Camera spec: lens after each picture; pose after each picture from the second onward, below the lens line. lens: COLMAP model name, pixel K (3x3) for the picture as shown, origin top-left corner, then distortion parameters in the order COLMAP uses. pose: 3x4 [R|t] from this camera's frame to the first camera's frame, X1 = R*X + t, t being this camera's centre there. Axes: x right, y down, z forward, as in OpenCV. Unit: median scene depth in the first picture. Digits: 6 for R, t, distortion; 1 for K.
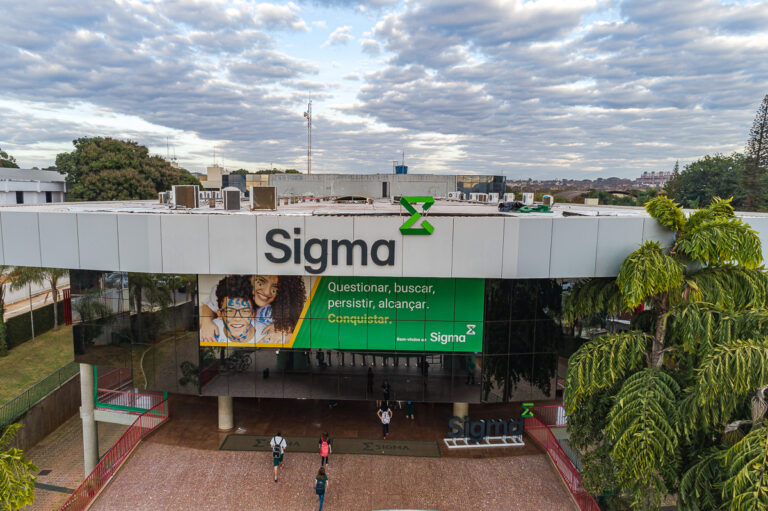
lens RADIAL K [[524.8, 0, 341.2], [0, 524.8, 260.2], [0, 0, 1]] dist [0.027907, 0.000853]
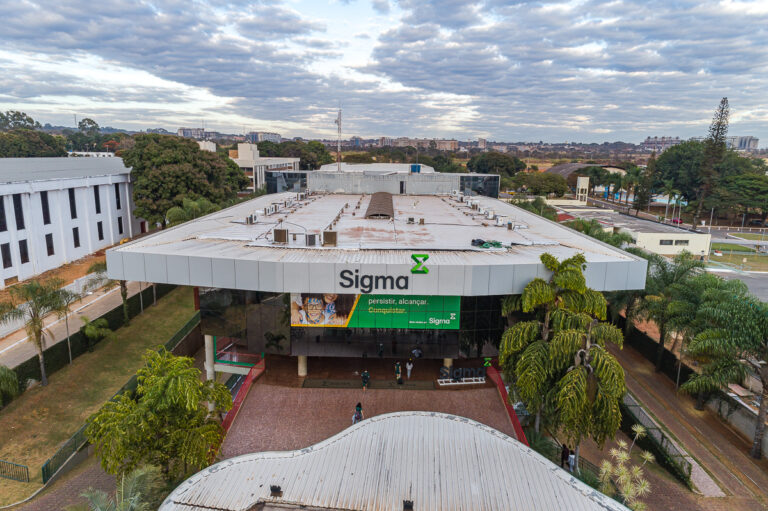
lens RADIAL K [[512.4, 0, 381.2], [0, 512.4, 256.2], [0, 0, 1]] dist [0.025173, 0.007831]
pose [[0.998894, 0.000159, 0.047028, -0.061173], [-0.003634, 0.997264, 0.073832, -0.180387], [-0.046887, -0.073921, 0.996161, -0.615713]]
